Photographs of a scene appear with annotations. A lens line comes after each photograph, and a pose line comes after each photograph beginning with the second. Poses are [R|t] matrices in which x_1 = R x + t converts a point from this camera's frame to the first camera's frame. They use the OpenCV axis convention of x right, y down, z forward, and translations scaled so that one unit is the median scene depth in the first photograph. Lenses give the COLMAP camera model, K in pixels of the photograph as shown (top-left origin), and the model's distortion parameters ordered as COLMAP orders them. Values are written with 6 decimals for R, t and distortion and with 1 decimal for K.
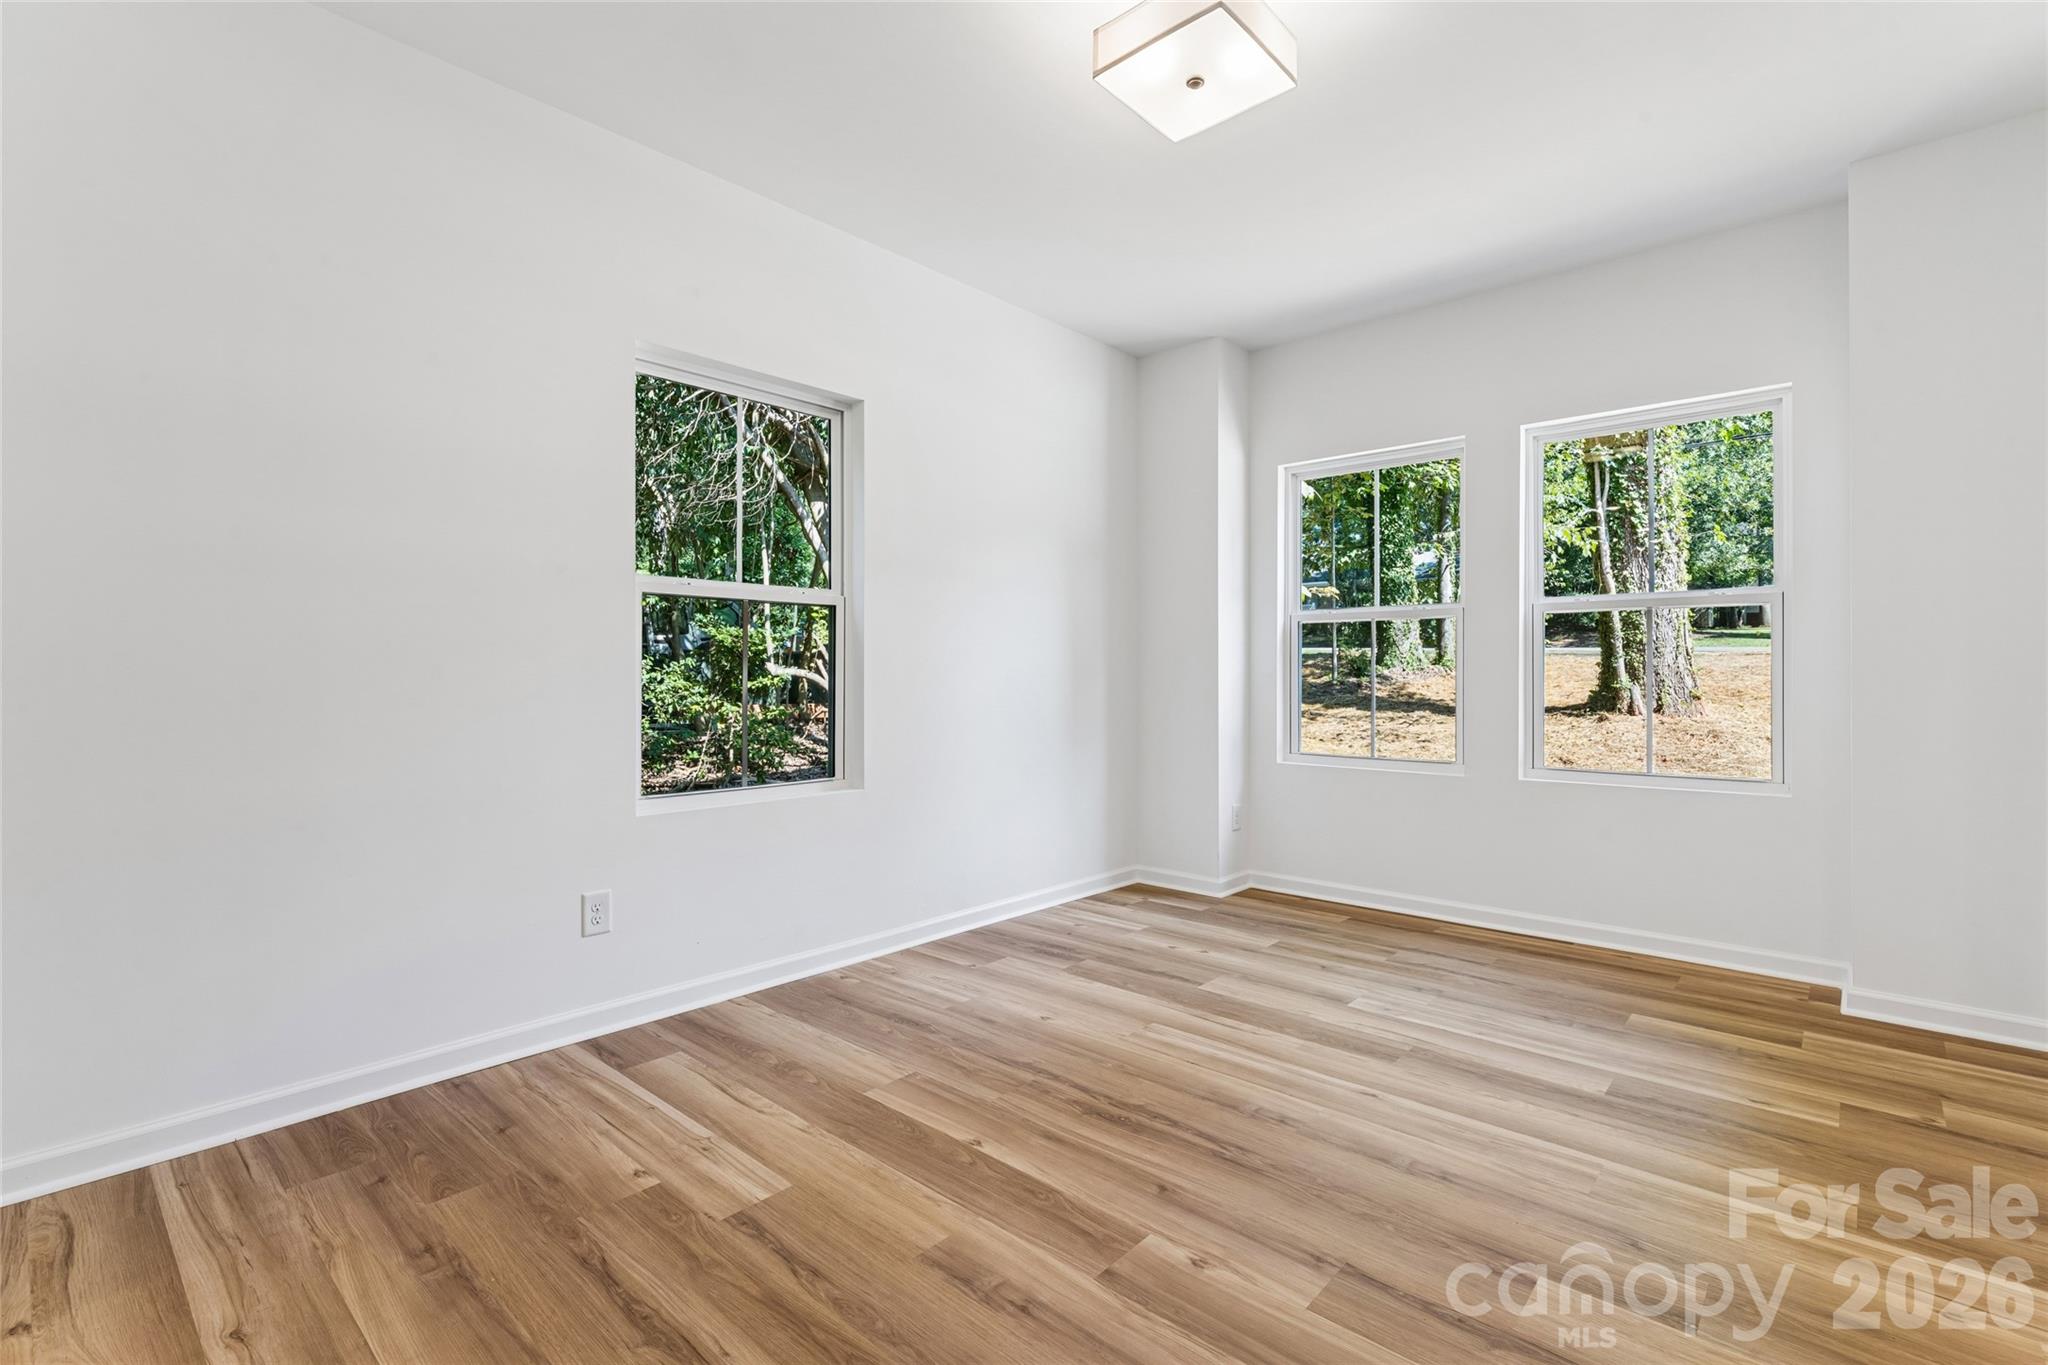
lens RADIAL K [[931.8, 0, 1025.8], [0, 931.8, 677.4], [0, 0, 1]] dist [-0.000166, 0.001041]
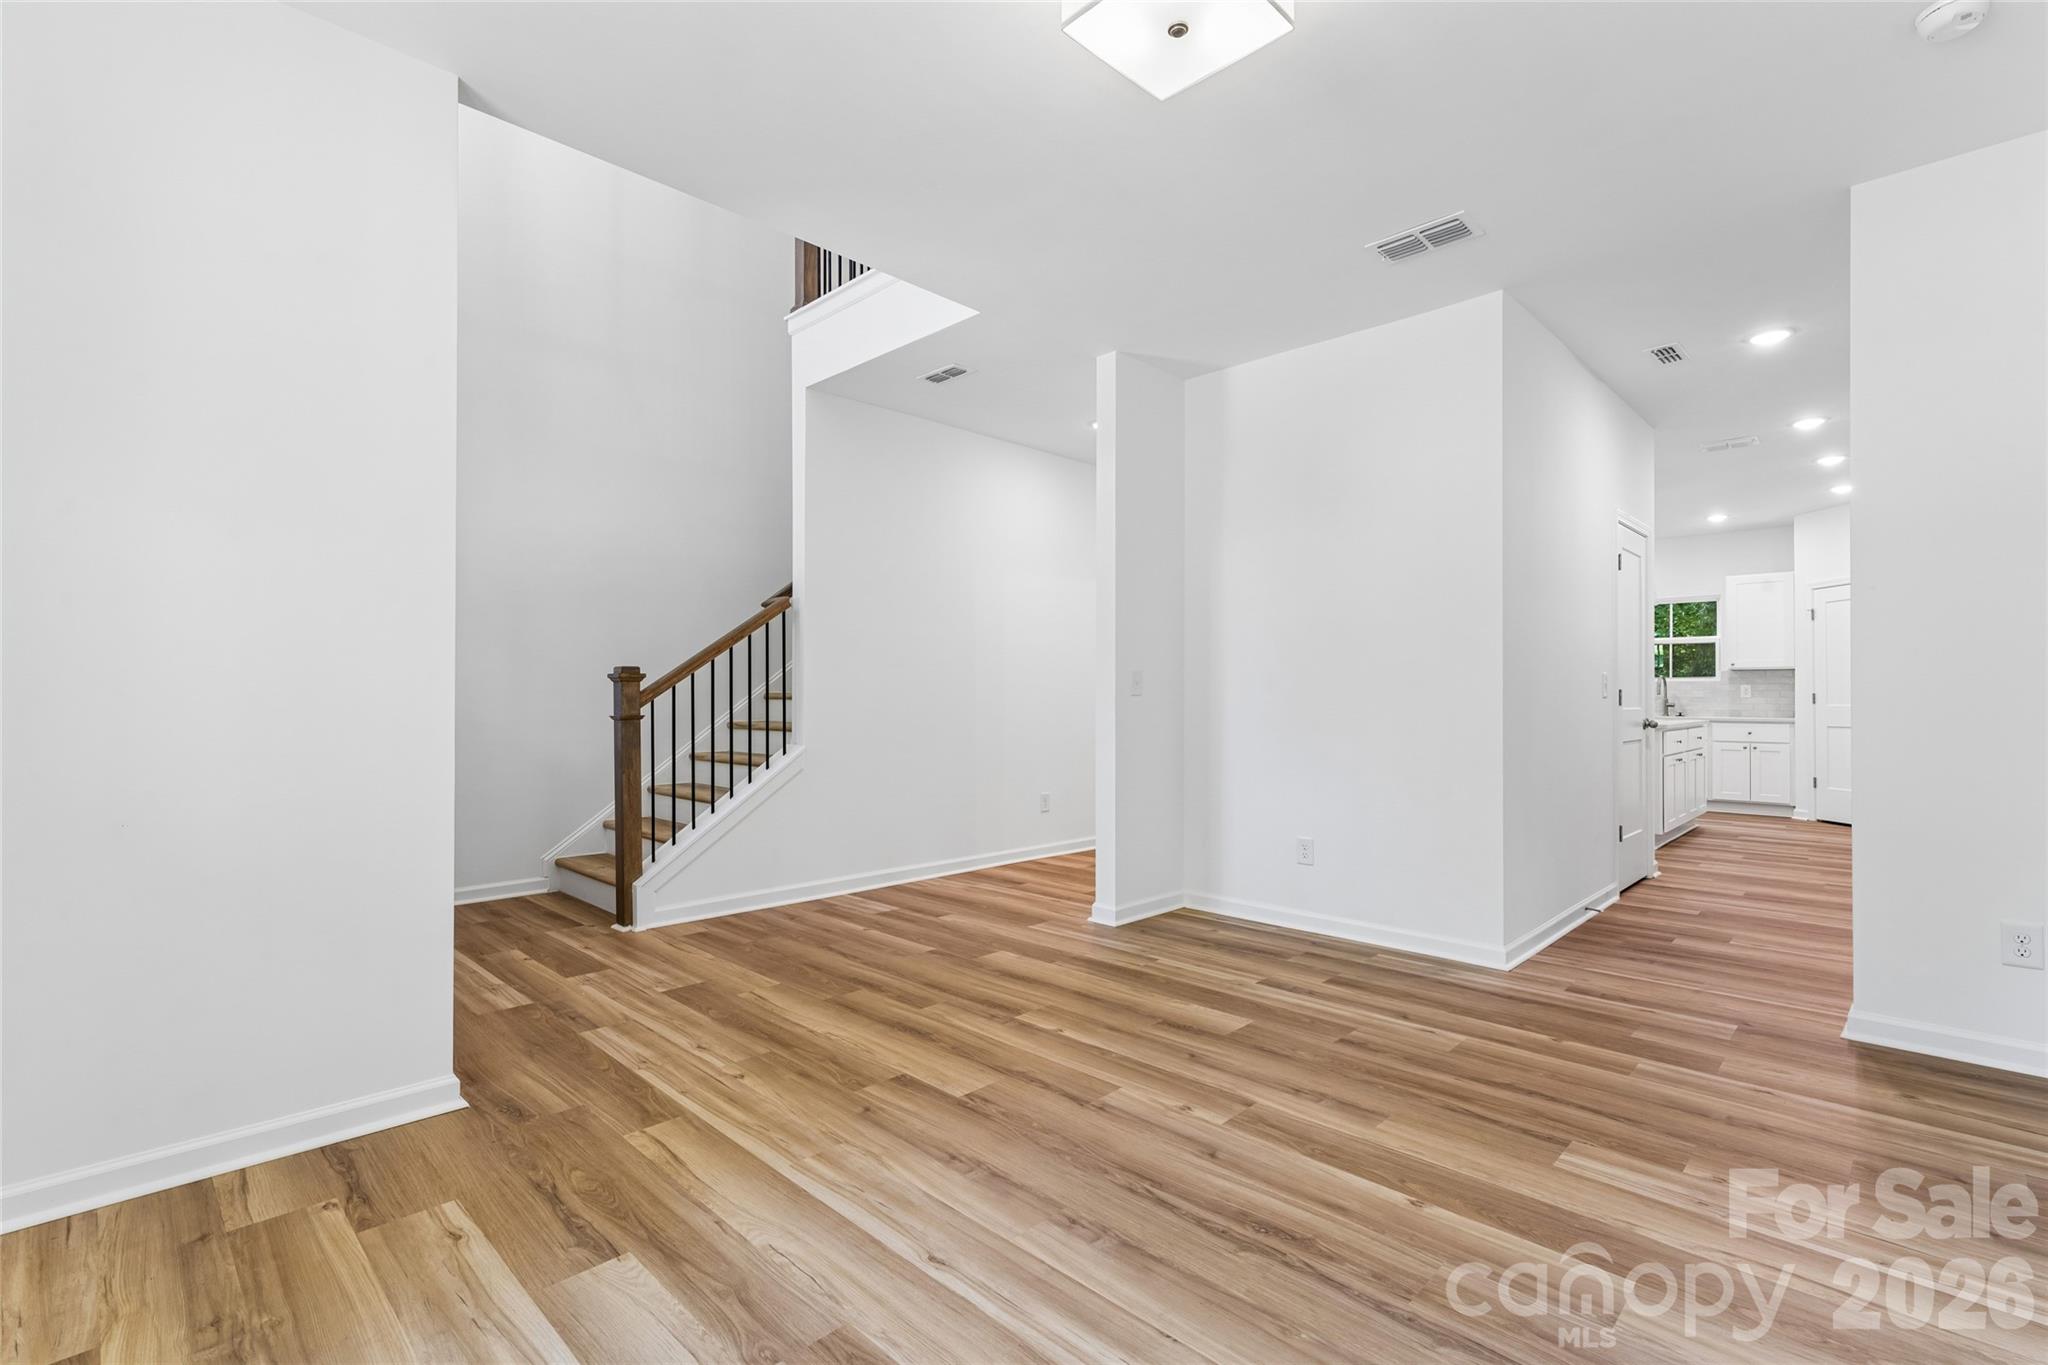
lens RADIAL K [[931.8, 0, 1016.3], [0, 931.8, 691.5], [0, 0, 1]] dist [-0.000166, 0.001041]
pose [[-0.998722, -0.002861, 0.050452, 0.298157], [-0.002989, 0.999993, -0.002460, -0.007398], [-0.050445, -0.002608, -0.998723, 1.939237]]
